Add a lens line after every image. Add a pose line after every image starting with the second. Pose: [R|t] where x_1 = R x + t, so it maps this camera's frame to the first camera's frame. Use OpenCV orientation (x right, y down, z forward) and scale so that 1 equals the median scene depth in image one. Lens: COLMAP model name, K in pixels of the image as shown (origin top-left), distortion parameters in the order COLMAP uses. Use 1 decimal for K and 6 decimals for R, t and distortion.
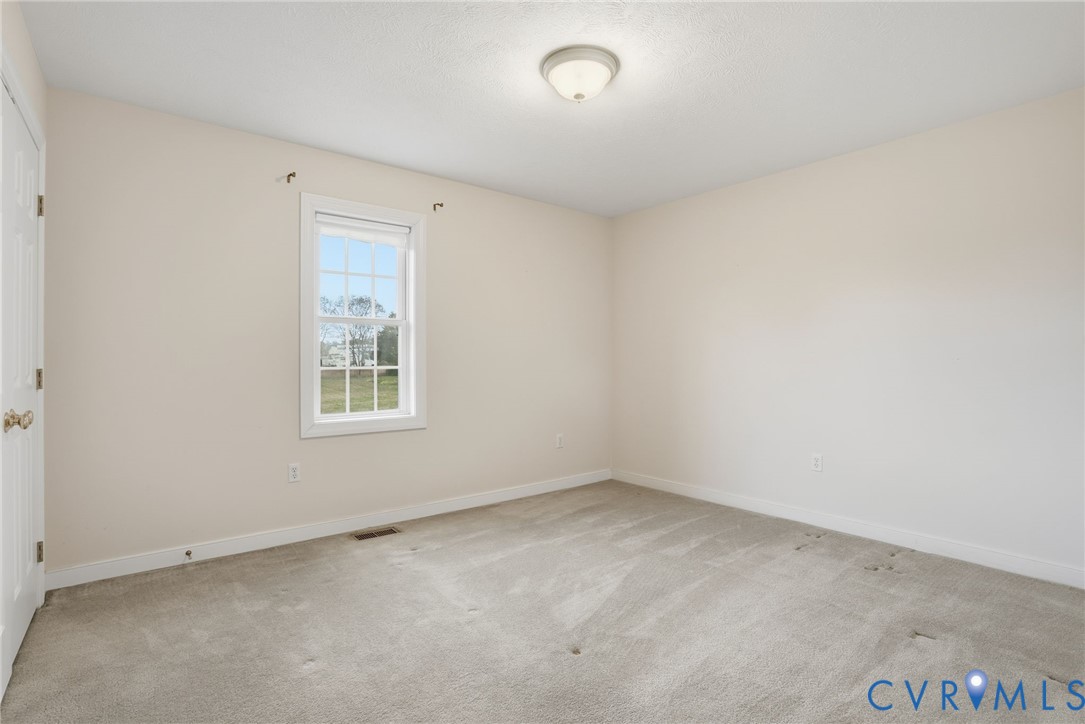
lens RADIAL K [[506.1, 0, 543.0], [0, 506.1, 356.3], [0, 0, 1]] dist [-0.055963, 0.019719]
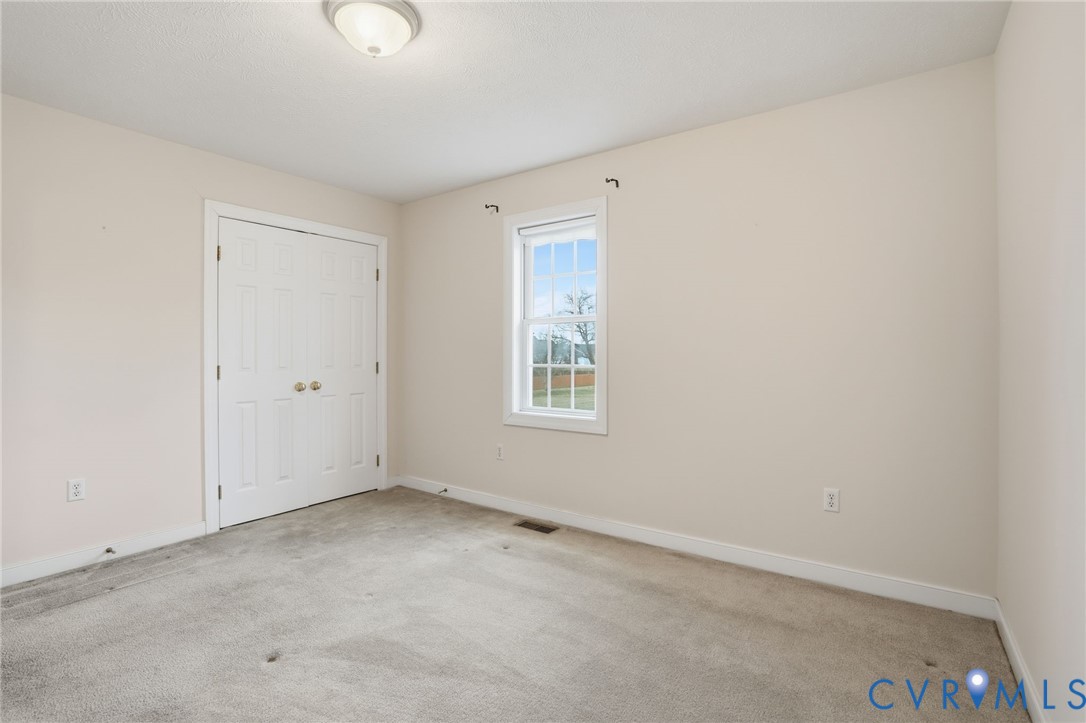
lens RADIAL K [[506.6, 0, 543.5], [0, 506.6, 355.8], [0, 0, 1]] dist [-0.055963, 0.019719]
pose [[0.286357, 0.001179, -0.958122, 0.659311], [0.002005, 0.999996, 0.001830, -0.000570], [0.958121, -0.002445, 0.286353, 0.704871]]
